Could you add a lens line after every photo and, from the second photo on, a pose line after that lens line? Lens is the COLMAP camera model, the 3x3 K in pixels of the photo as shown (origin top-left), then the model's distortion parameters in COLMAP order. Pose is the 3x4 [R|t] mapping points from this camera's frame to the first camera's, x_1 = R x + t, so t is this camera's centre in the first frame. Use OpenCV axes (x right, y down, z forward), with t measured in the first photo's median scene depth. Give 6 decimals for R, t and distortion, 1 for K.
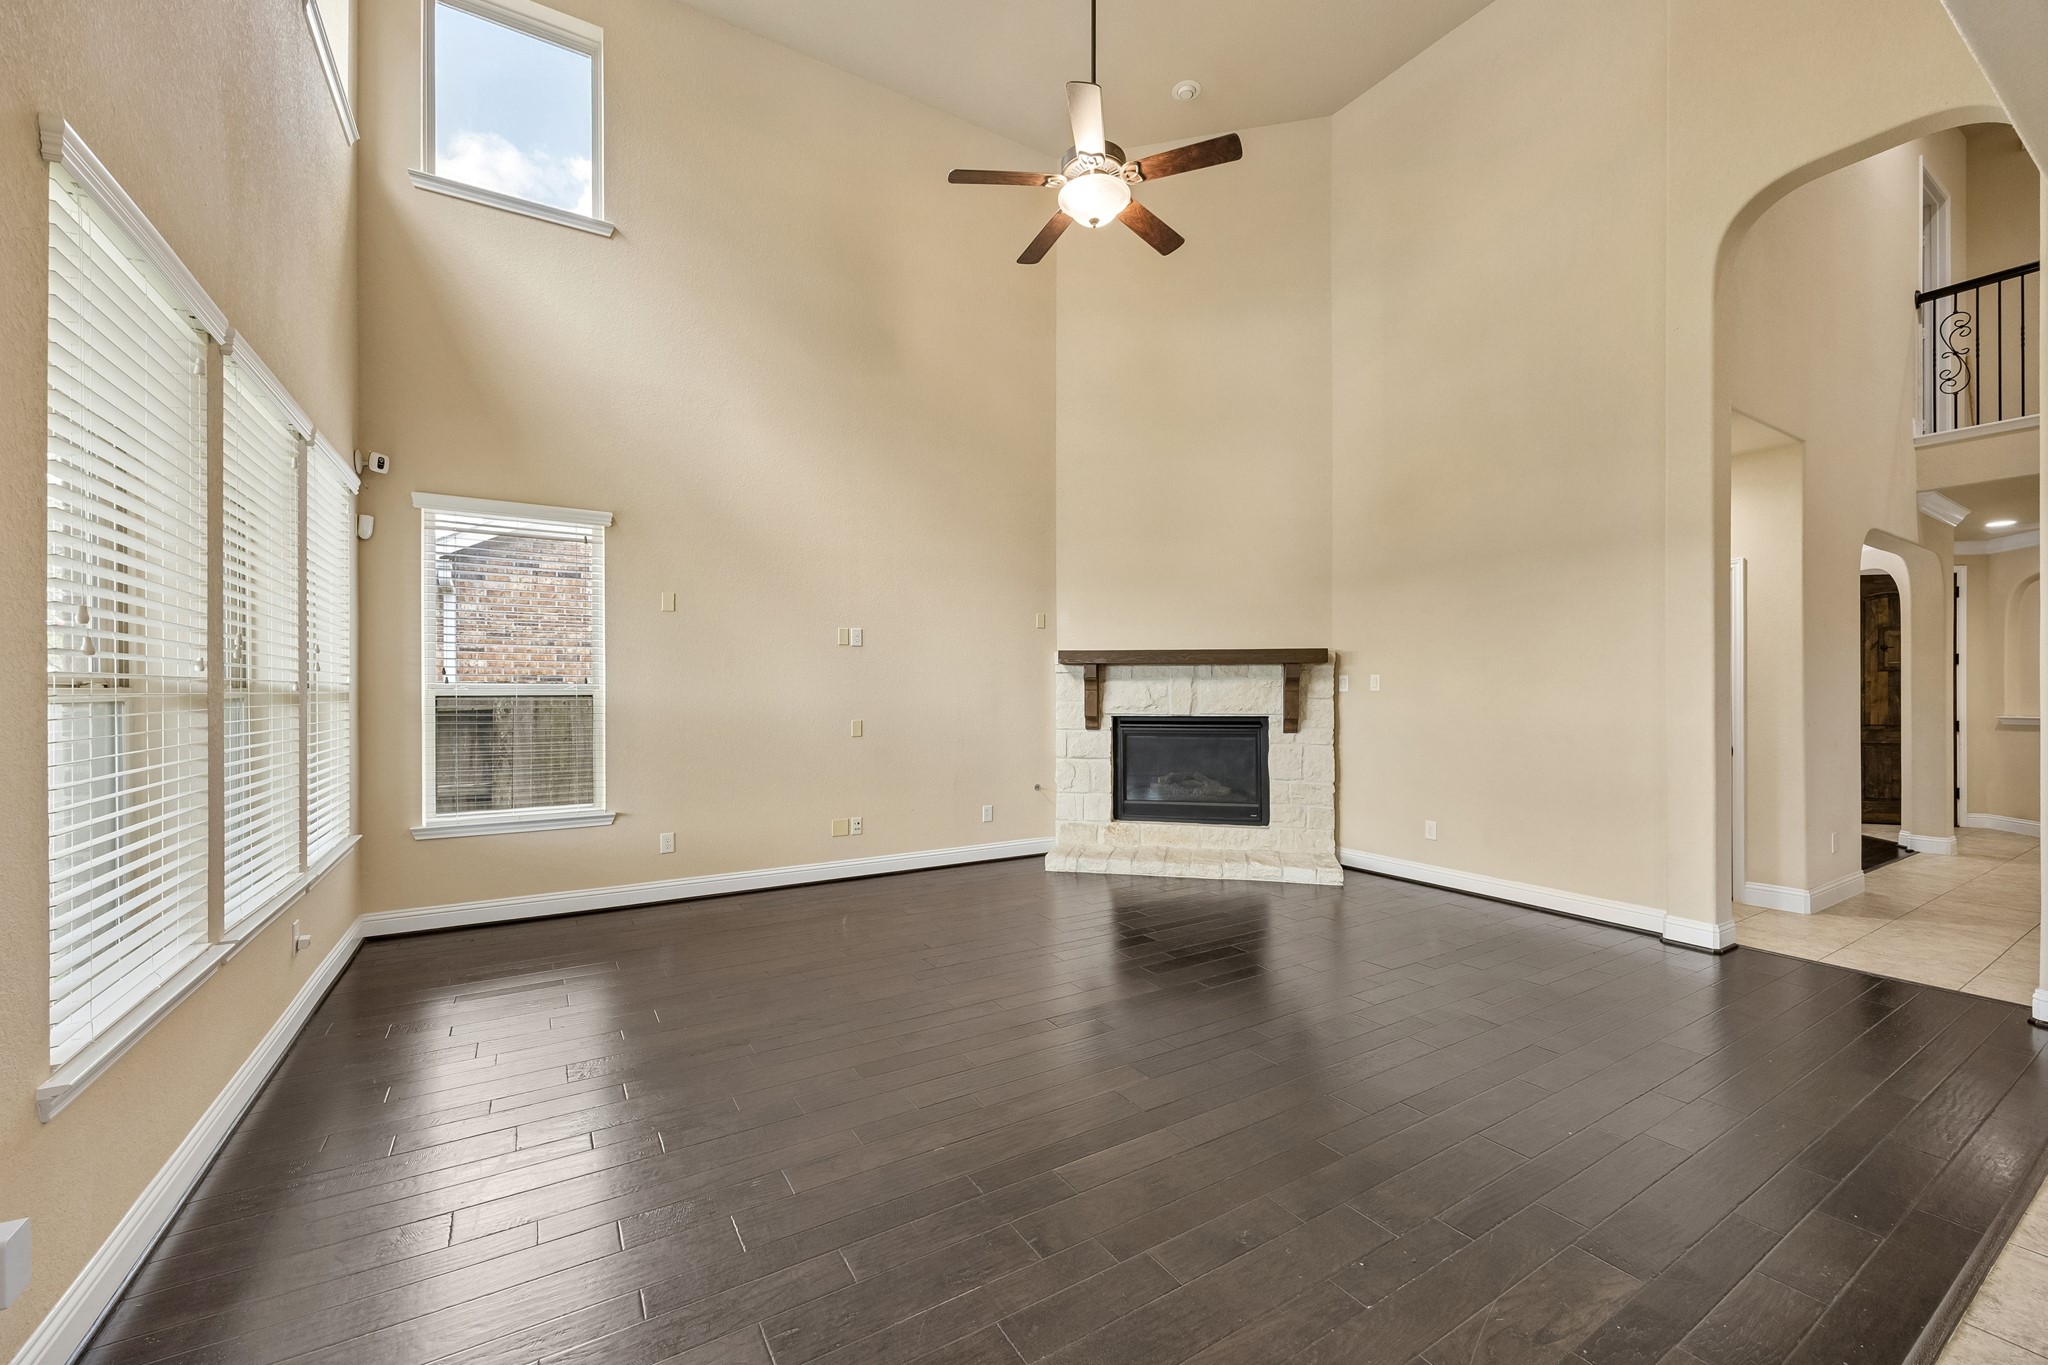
lens RADIAL K [[813.3, 0, 1010.9], [0, 813.3, 689.2], [0, 0, 1]] dist [-0.001845, -0.000165]
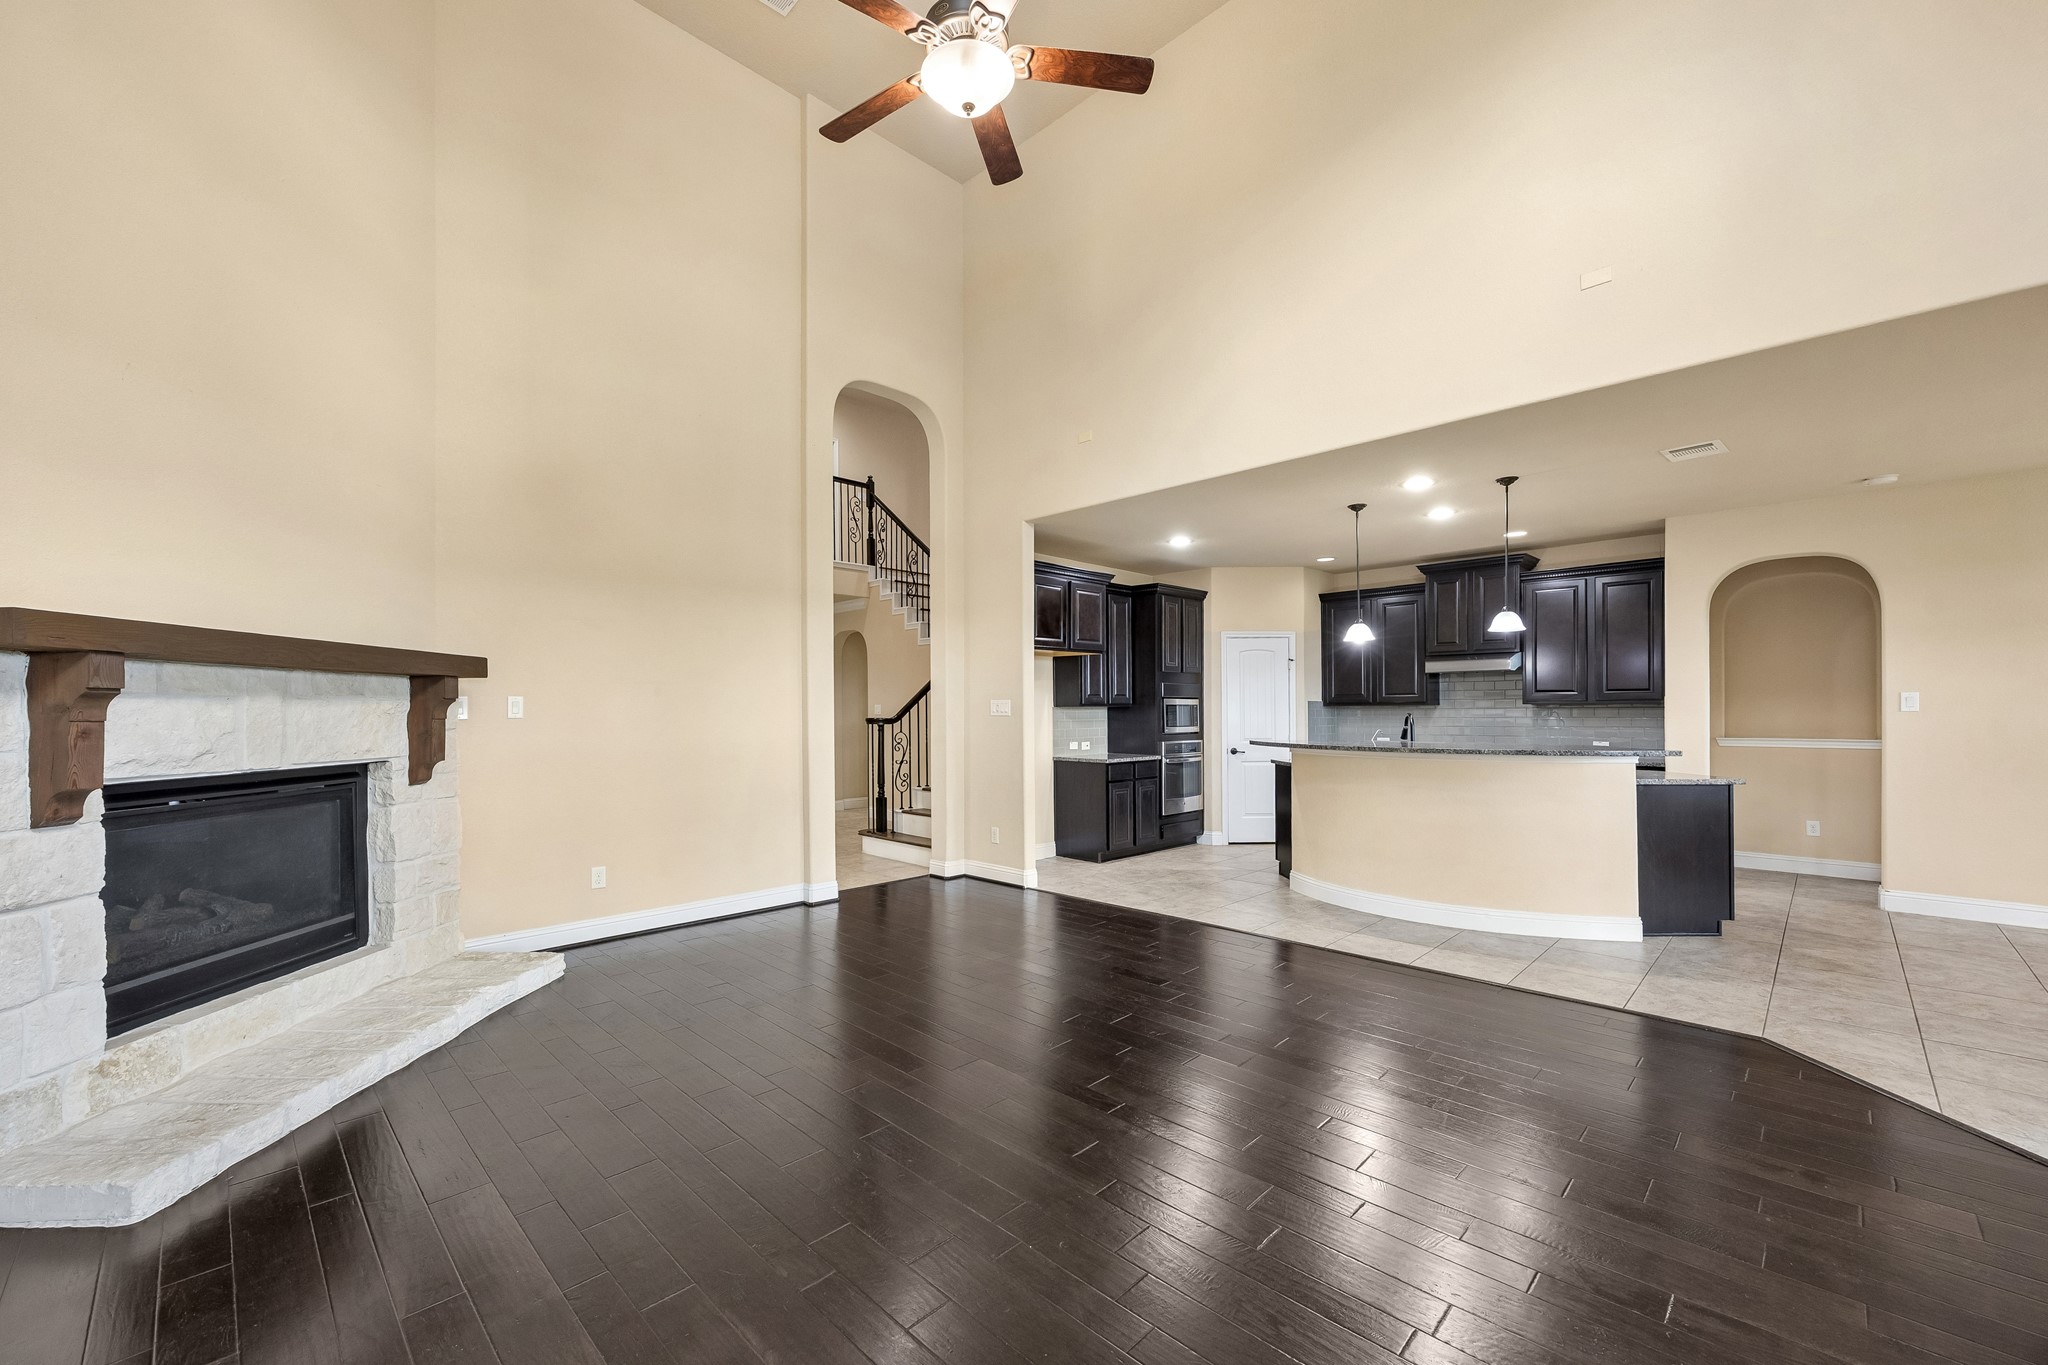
lens RADIAL K [[813.3, 0, 1010.9], [0, 813.3, 689.2], [0, 0, 1]] dist [-0.001845, -0.000165]
pose [[-0.228783, 0.027085, 0.973100, -0.379206], [0.005812, 0.999633, -0.026457, -0.001375], [-0.973460, -0.000397, -0.228857, 0.671240]]
